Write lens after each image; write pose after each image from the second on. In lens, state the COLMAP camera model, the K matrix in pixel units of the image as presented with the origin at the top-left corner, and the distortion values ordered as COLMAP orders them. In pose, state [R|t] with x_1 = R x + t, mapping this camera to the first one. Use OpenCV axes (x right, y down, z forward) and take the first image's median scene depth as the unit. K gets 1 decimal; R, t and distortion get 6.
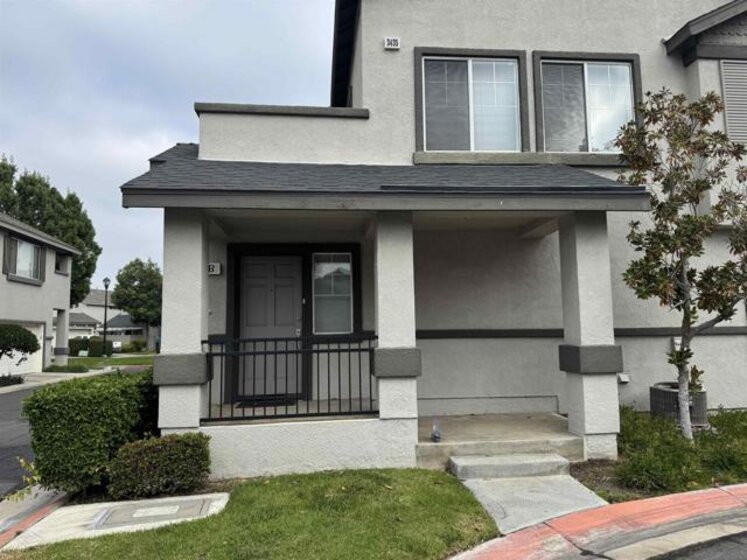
lens RADIAL K [[515.5, 0, 373.2], [0, 515.5, 280.2], [0, 0, 1]] dist [0.090322, -0.117827]
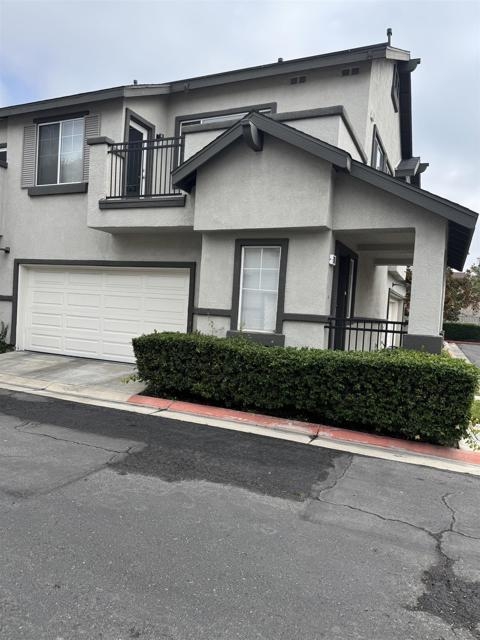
lens RADIAL K [[441.6, 0, 241.1], [0, 441.6, 319.3], [0, 0, 1]] dist [0.090322, -0.117827]
pose [[0.502098, 0.027108, 0.864386, -1.512557], [-0.158508, 0.985461, 0.061168, 0.097056], [-0.850161, -0.167724, 0.499095, 0.772864]]
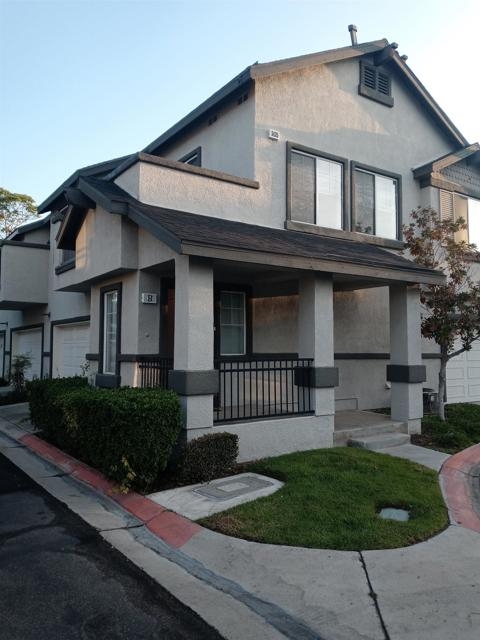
lens RADIAL K [[499.0, 0, 238.5], [0, 499.0, 309.9], [0, 0, 1]] dist [0.026432, -0.028394]
pose [[0.874163, 0.057188, 0.482253, -0.793626], [-0.068084, 0.997667, 0.005105, -0.017571], [-0.480836, -0.037297, 0.876017, -0.094424]]
